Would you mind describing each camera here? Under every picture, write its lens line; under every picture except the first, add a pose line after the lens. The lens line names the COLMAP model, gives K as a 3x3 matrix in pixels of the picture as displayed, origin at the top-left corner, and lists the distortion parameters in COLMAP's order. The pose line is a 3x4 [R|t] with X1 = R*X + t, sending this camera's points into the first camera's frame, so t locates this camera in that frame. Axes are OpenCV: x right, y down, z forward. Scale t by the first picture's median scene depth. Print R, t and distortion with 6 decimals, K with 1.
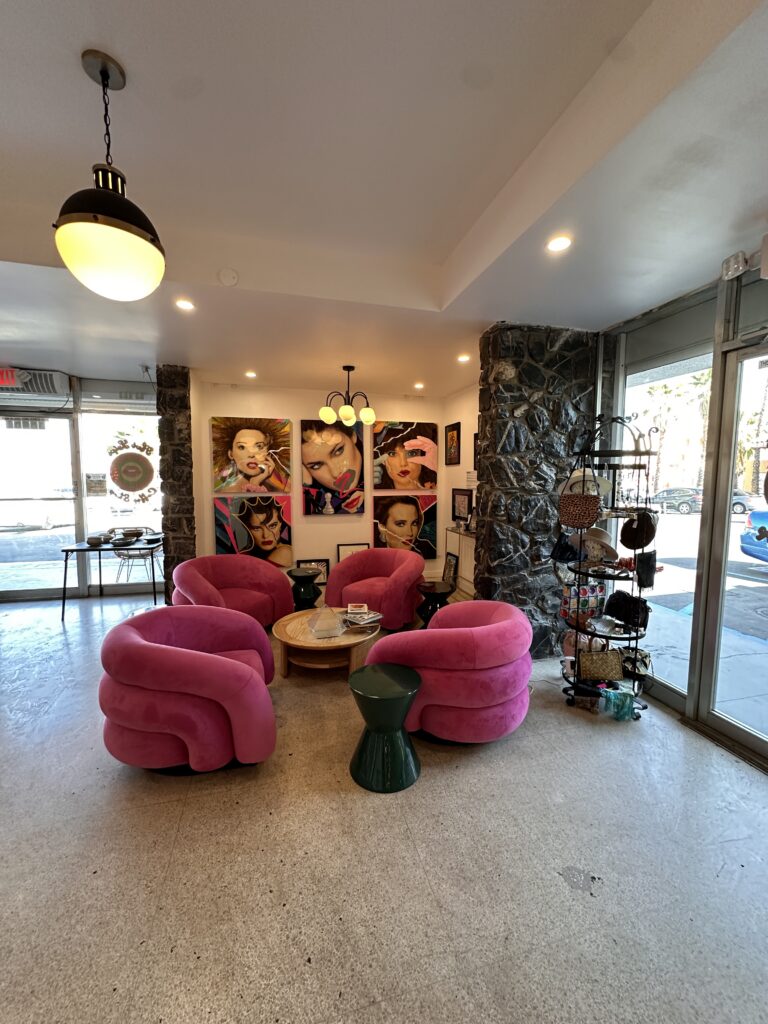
lens RADIAL K [[410.1, 0, 382.9], [0, 410.1, 512.4], [0, 0, 1]] dist [0.000075, 0.000214]
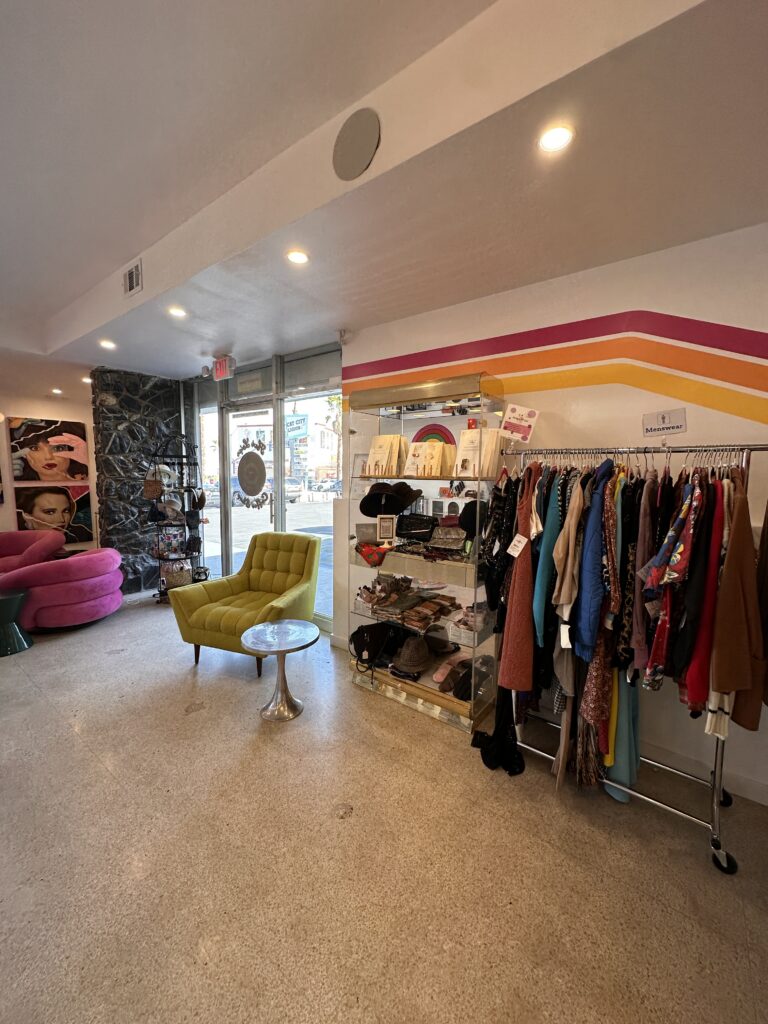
lens RADIAL K [[410.1, 0, 382.4], [0, 410.1, 510.6], [0, 0, 1]] dist [0.000075, 0.000214]
pose [[0.792968, -0.056294, 0.606657, 0.151267], [0.049230, 0.998387, 0.028295, 0.067645], [-0.607271, 0.007429, 0.794460, -0.765166]]
